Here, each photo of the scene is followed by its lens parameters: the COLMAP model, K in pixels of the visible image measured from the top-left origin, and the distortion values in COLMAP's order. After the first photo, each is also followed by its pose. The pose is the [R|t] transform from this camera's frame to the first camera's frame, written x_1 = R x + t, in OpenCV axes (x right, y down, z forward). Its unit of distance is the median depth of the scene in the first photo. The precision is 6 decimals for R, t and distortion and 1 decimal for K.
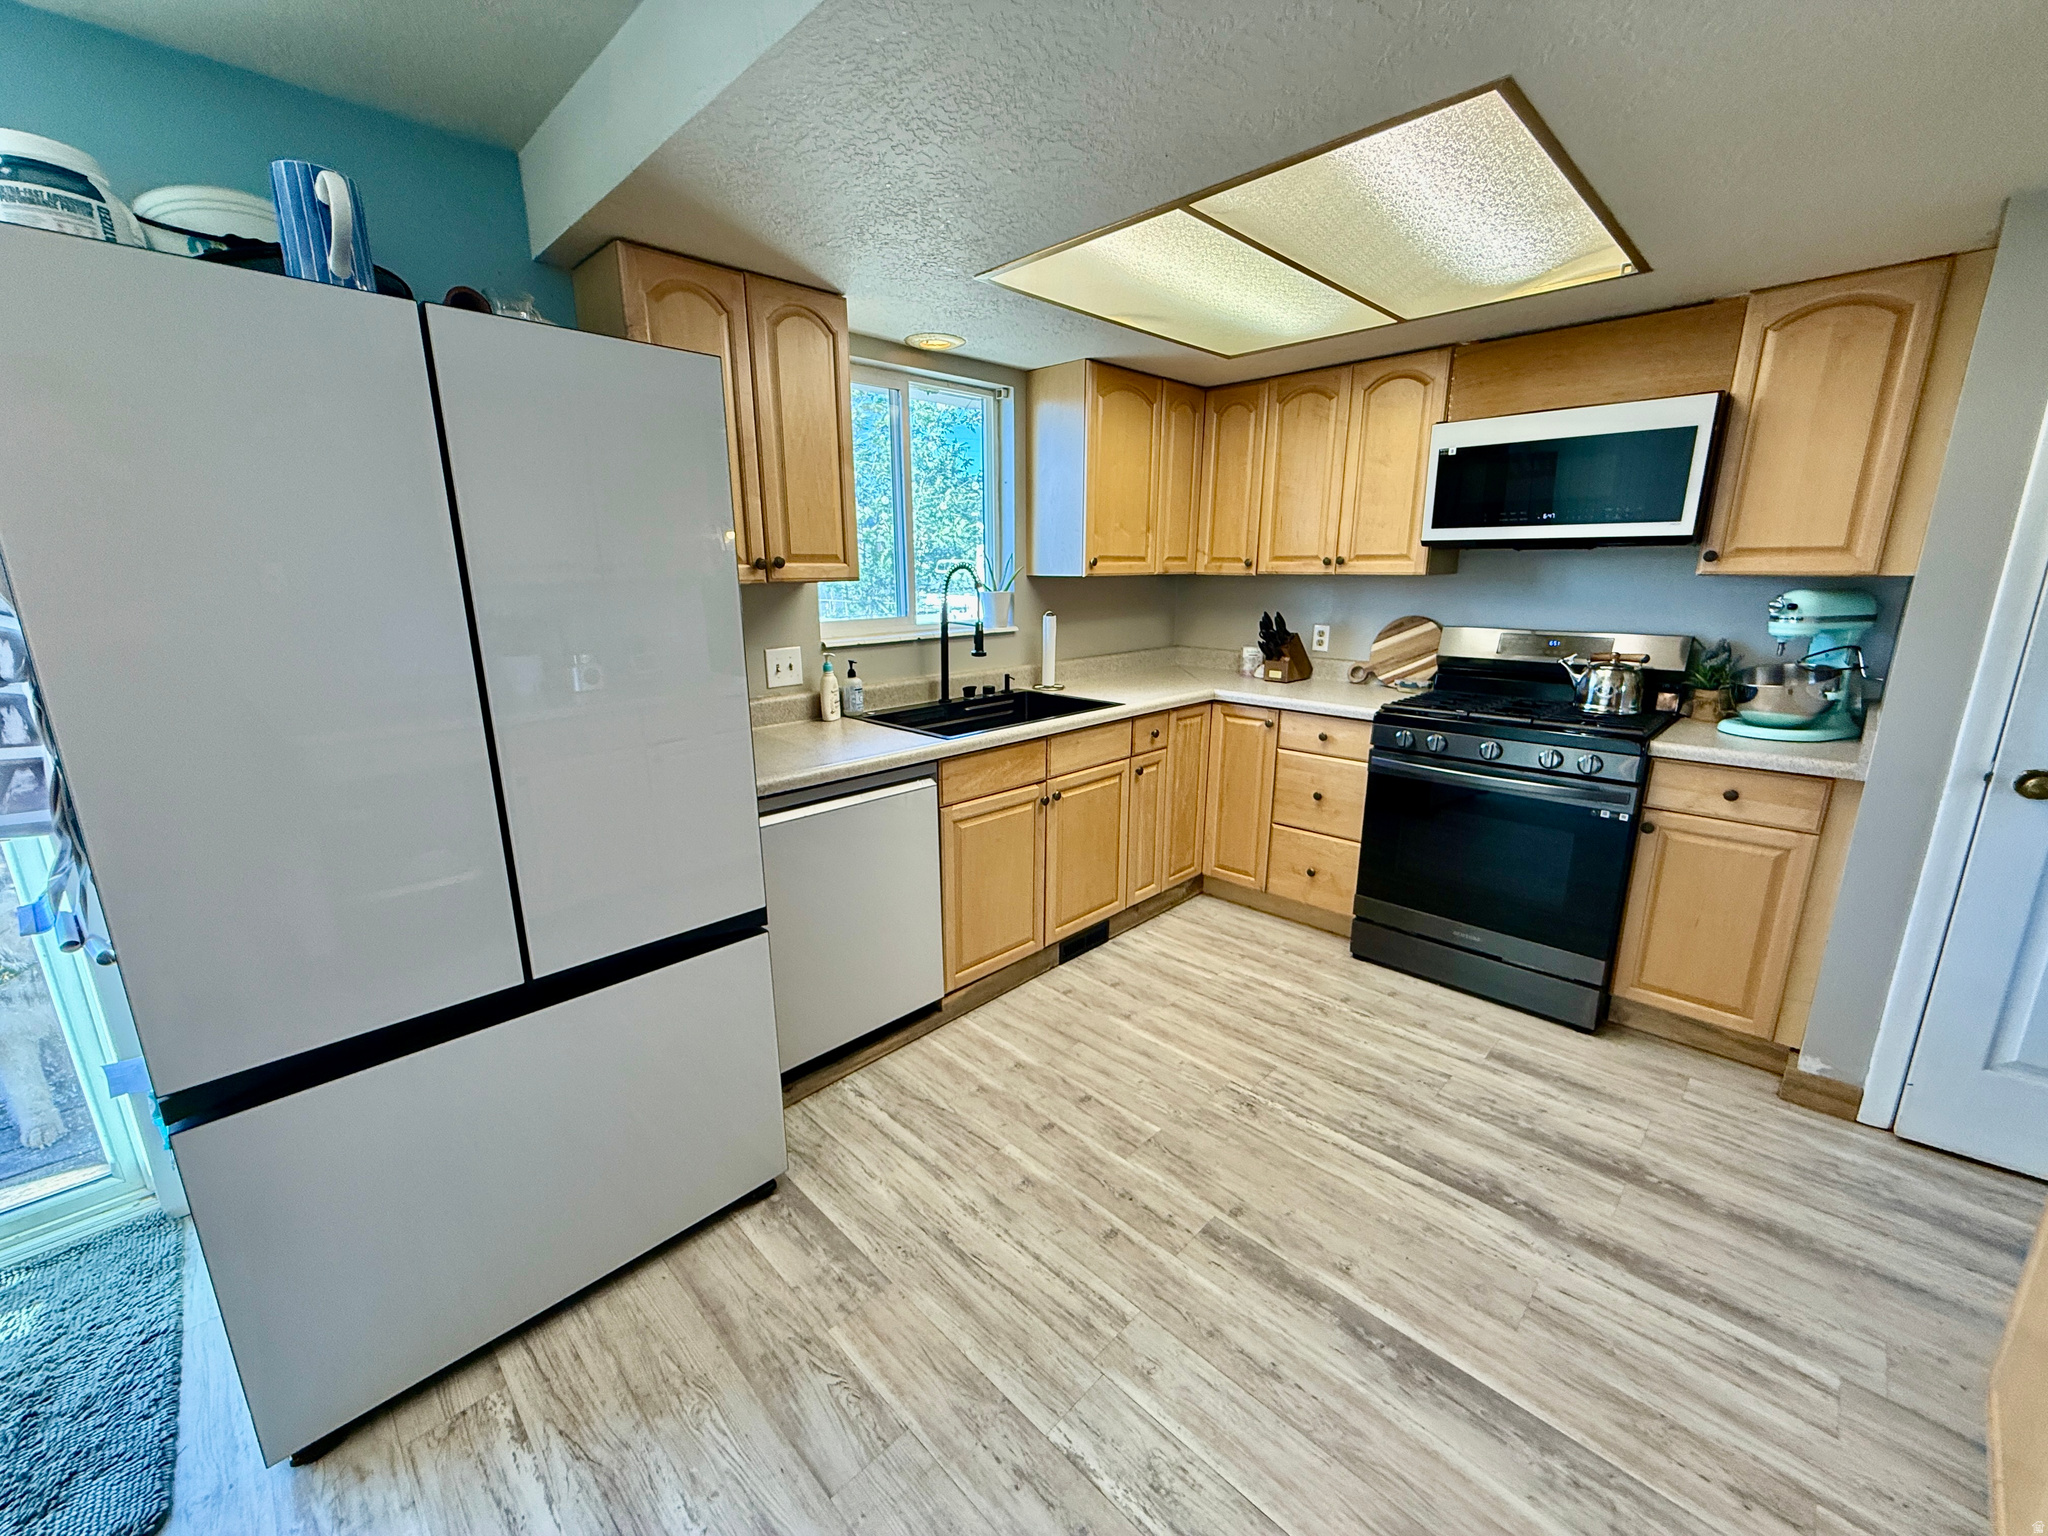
lens RADIAL K [[819.2, 0, 1018.6], [0, 819.2, 771.1], [0, 0, 1]] dist [0.001829, -0.000453]
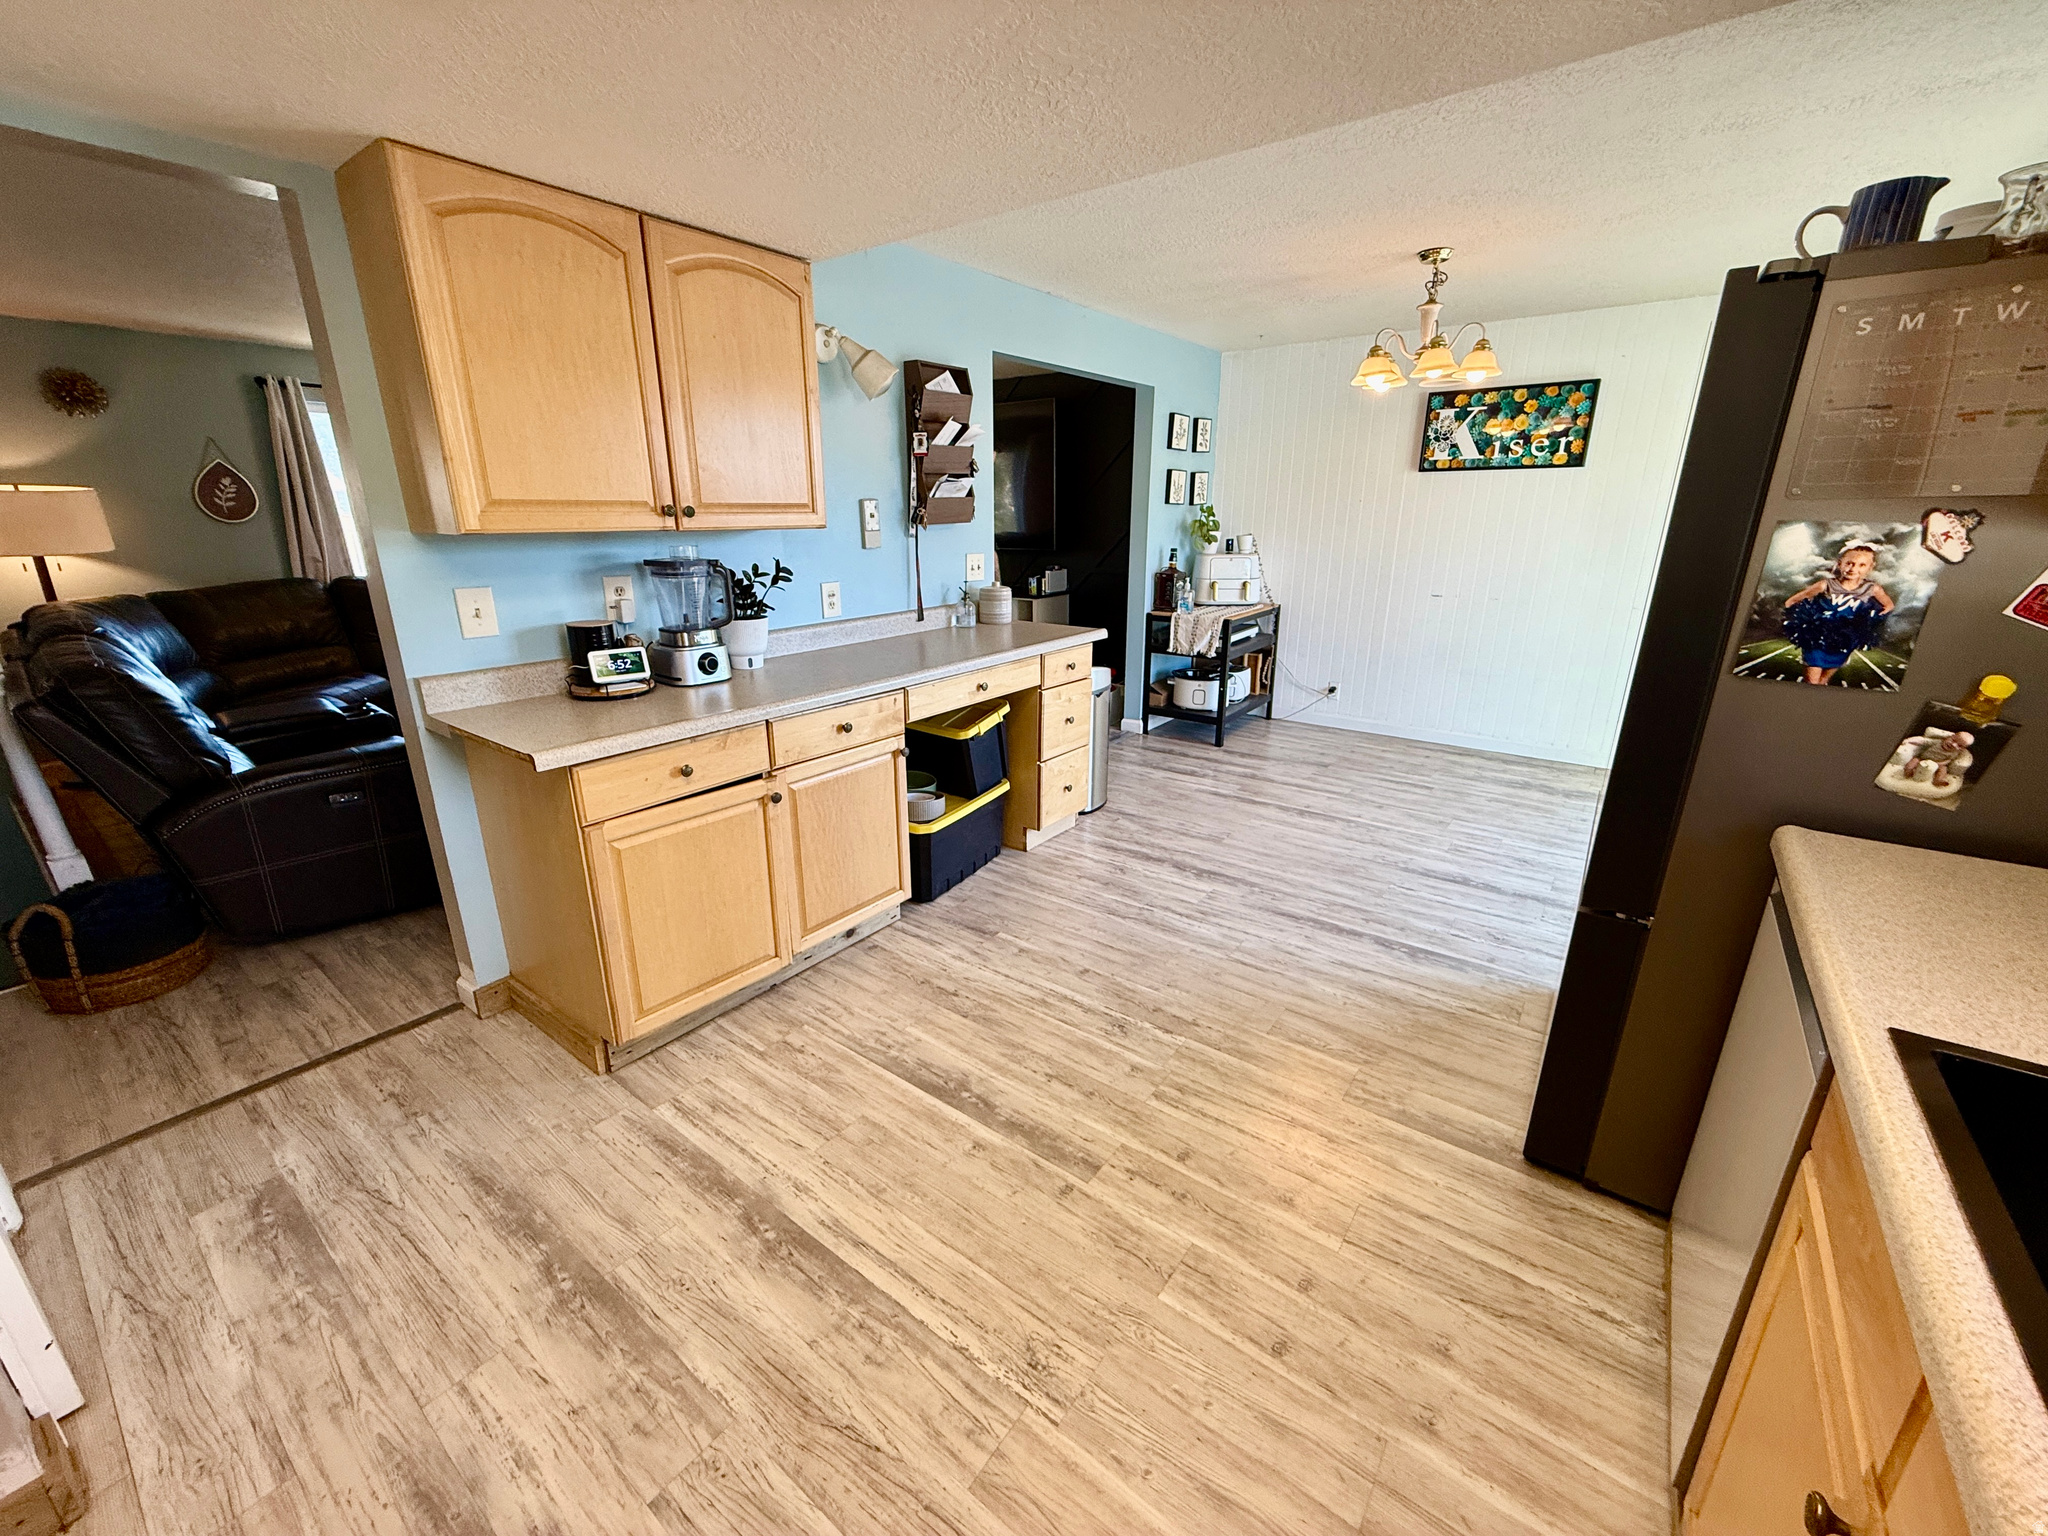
lens RADIAL K [[819.2, 0, 1018.6], [0, 819.2, 771.1], [0, 0, 1]] dist [0.001829, -0.000453]
pose [[-0.990188, 0.052774, -0.129394, 0.428116], [-0.023337, 0.850495, 0.525465, -0.405670], [0.137780, 0.523328, -0.840919, 1.573984]]
